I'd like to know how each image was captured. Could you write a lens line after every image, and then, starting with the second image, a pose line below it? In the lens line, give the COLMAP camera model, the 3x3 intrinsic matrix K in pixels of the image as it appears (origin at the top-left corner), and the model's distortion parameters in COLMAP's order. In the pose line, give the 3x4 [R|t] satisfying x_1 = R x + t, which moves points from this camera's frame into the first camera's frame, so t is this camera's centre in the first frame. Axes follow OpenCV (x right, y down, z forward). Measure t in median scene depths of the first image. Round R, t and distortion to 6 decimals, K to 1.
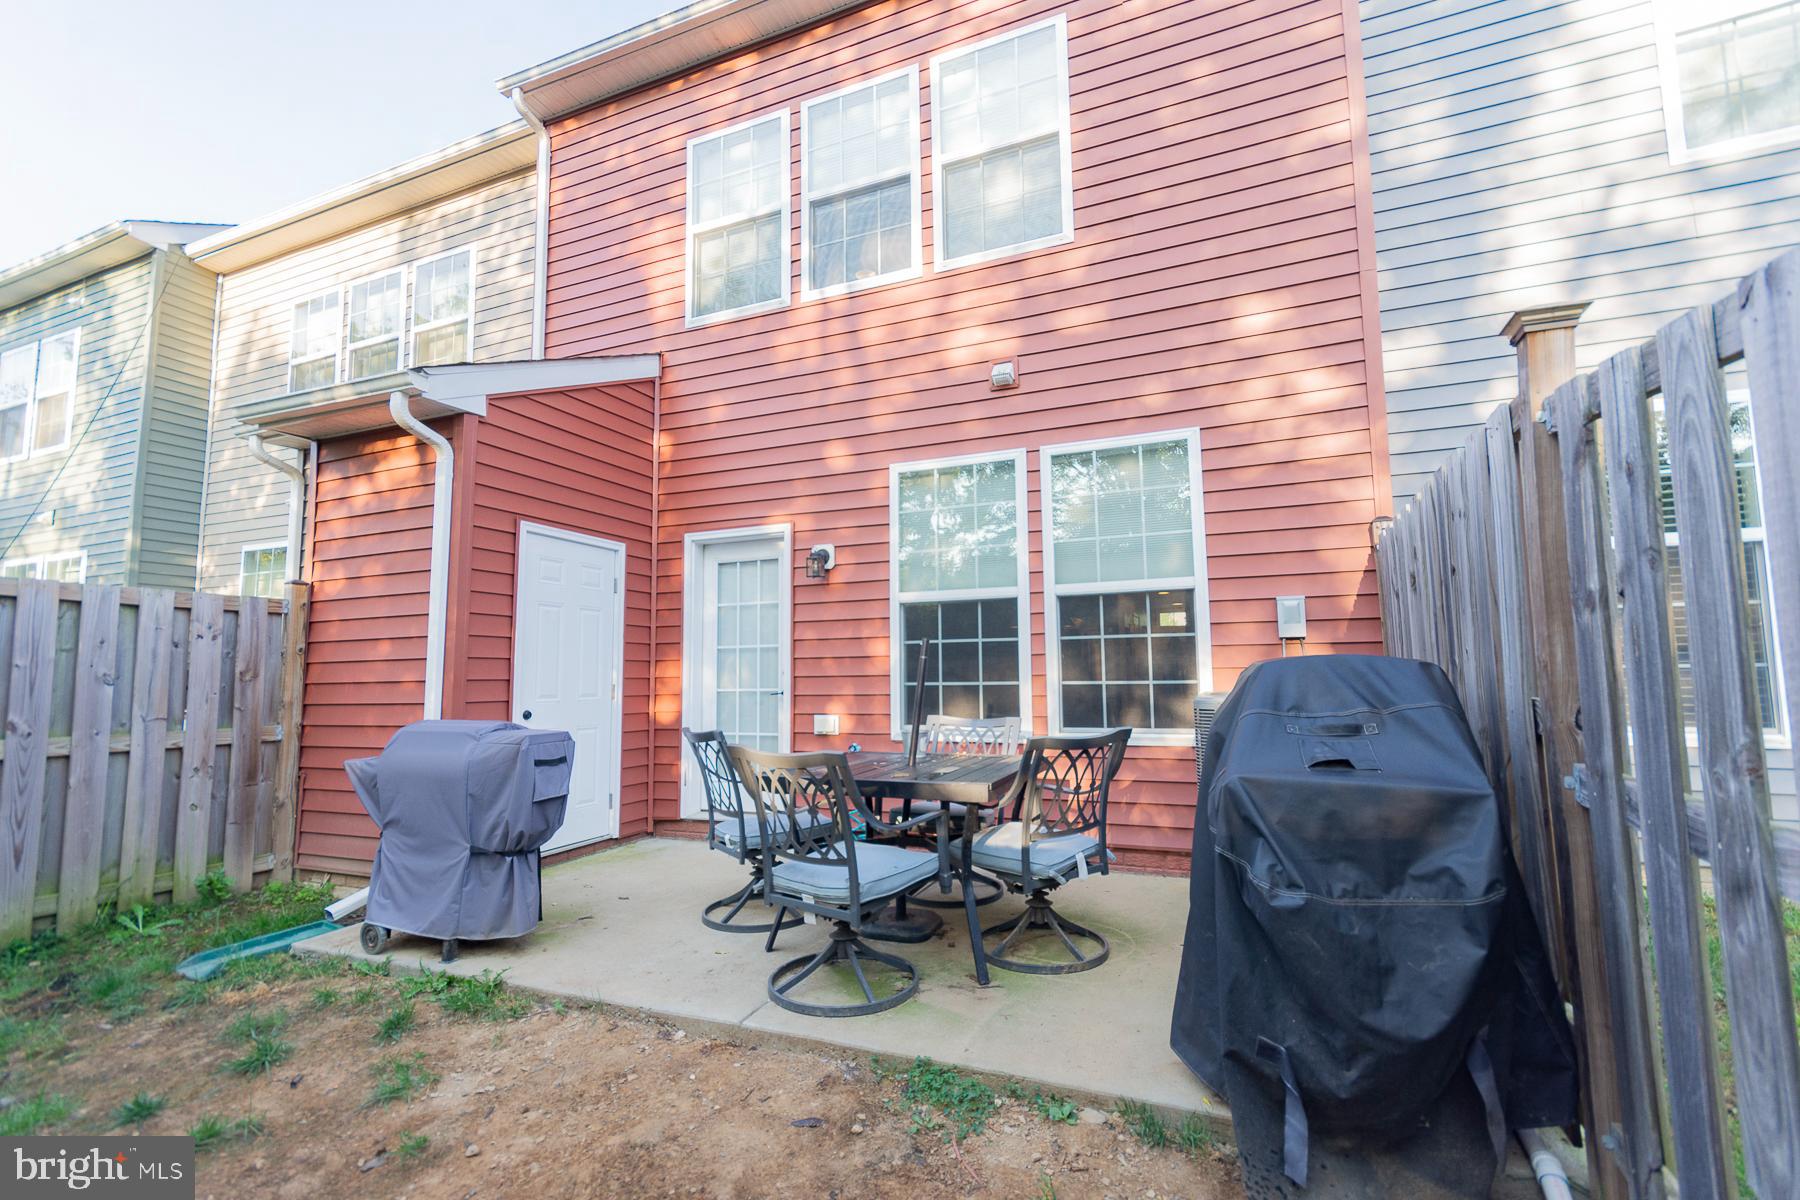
lens RADIAL K [[806.2, 0, 894.0], [0, 806.2, 599.7], [0, 0, 1]] dist [0.004951, -0.001988]
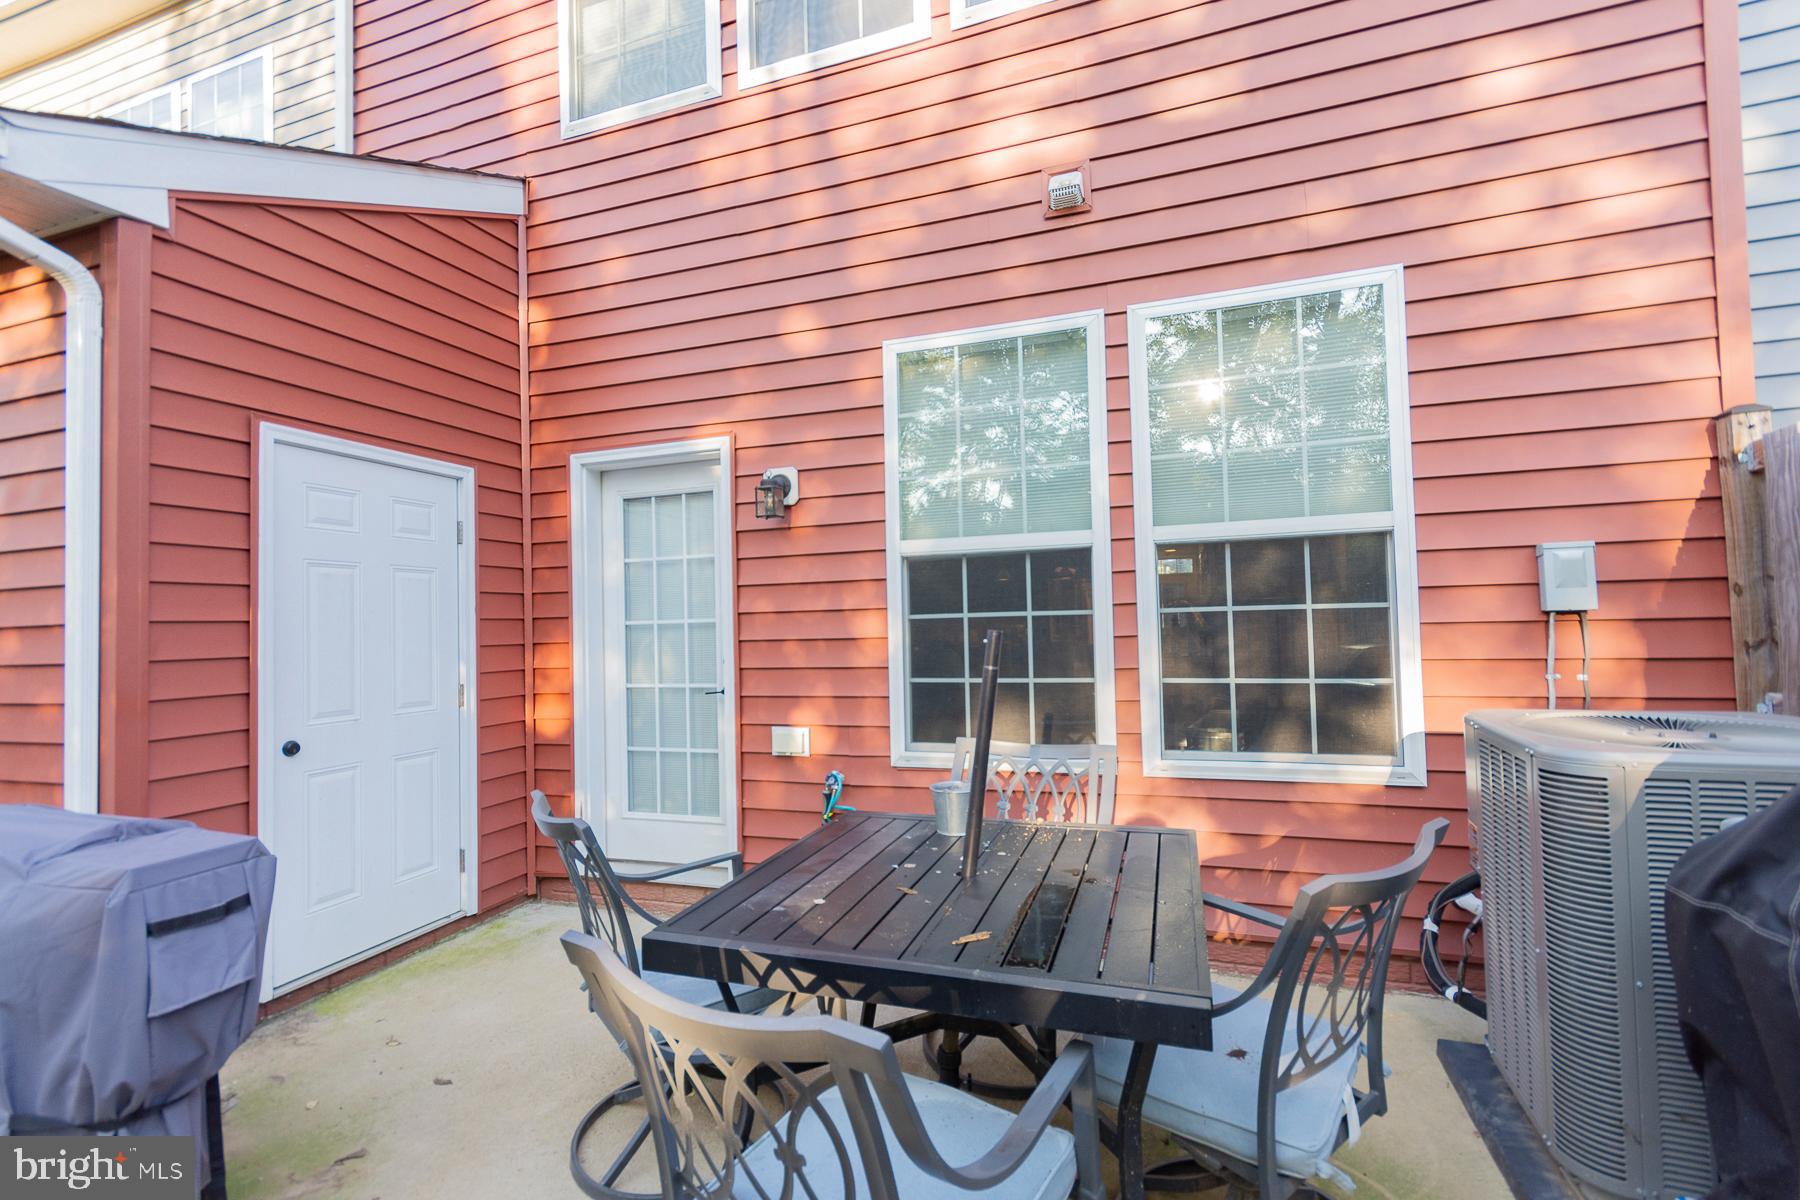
lens RADIAL K [[806.2, 0, 900.4], [0, 806.2, 600.7], [0, 0, 1]] dist [0.004951, -0.001988]
pose [[0.997547, -0.012001, 0.068969, -0.040138], [0.007325, 0.997681, 0.067664, -0.004567], [-0.069621, -0.066993, 0.995322, 0.360262]]
